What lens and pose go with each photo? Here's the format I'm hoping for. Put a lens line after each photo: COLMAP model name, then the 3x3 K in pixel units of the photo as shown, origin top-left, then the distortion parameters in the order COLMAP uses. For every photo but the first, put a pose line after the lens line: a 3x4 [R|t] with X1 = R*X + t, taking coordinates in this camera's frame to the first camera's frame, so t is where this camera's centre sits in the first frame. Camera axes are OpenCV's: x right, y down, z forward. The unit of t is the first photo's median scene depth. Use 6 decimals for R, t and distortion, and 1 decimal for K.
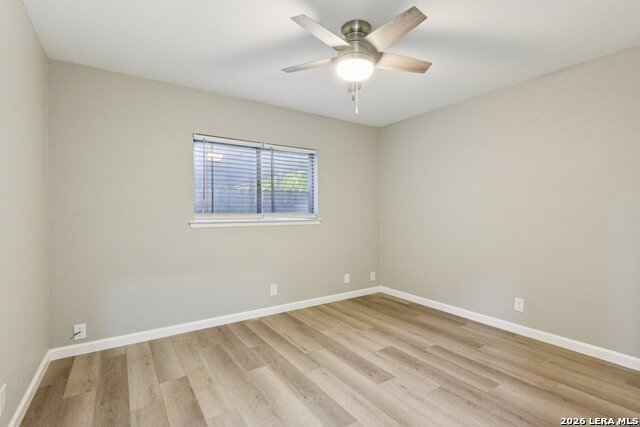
lens RADIAL K [[302.1, 0, 317.2], [0, 302.1, 212.4], [0, 0, 1]] dist [-0.000124, -0.000135]
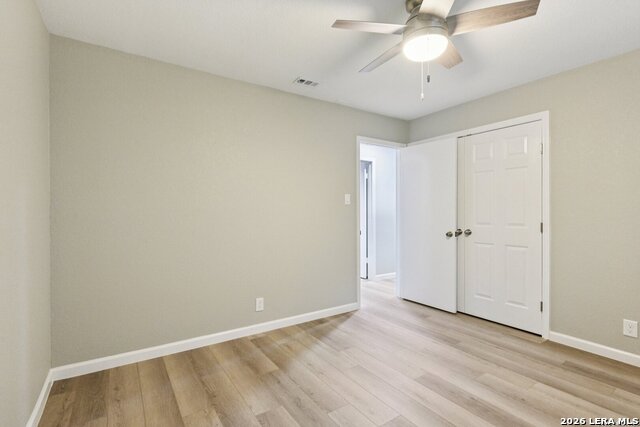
lens RADIAL K [[302.1, 0, 317.2], [0, 302.1, 212.4], [0, 0, 1]] dist [-0.000124, -0.000135]
pose [[-0.999992, 0.003989, -0.000620, 0.312142], [0.003992, 0.999983, -0.004366, 0.004145], [0.000602, -0.004368, -0.999990, 1.334955]]
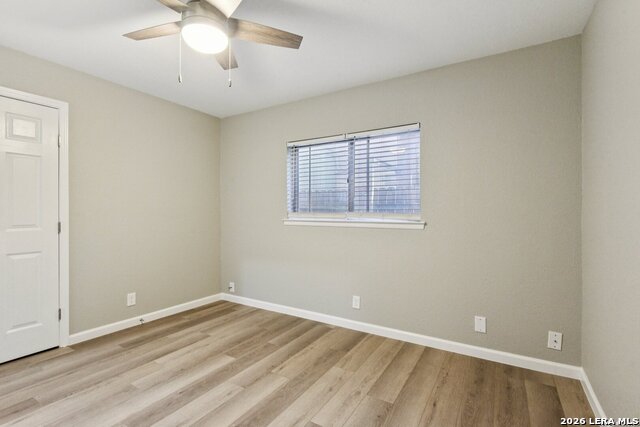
lens RADIAL K [[302.1, 0, 317.2], [0, 302.1, 212.4], [0, 0, 1]] dist [-0.000124, -0.000135]
pose [[0.420324, 0.008467, -0.907335, 0.720270], [-0.004708, 0.999963, 0.007151, -0.003665], [0.907362, 0.001266, 0.420348, 0.662122]]
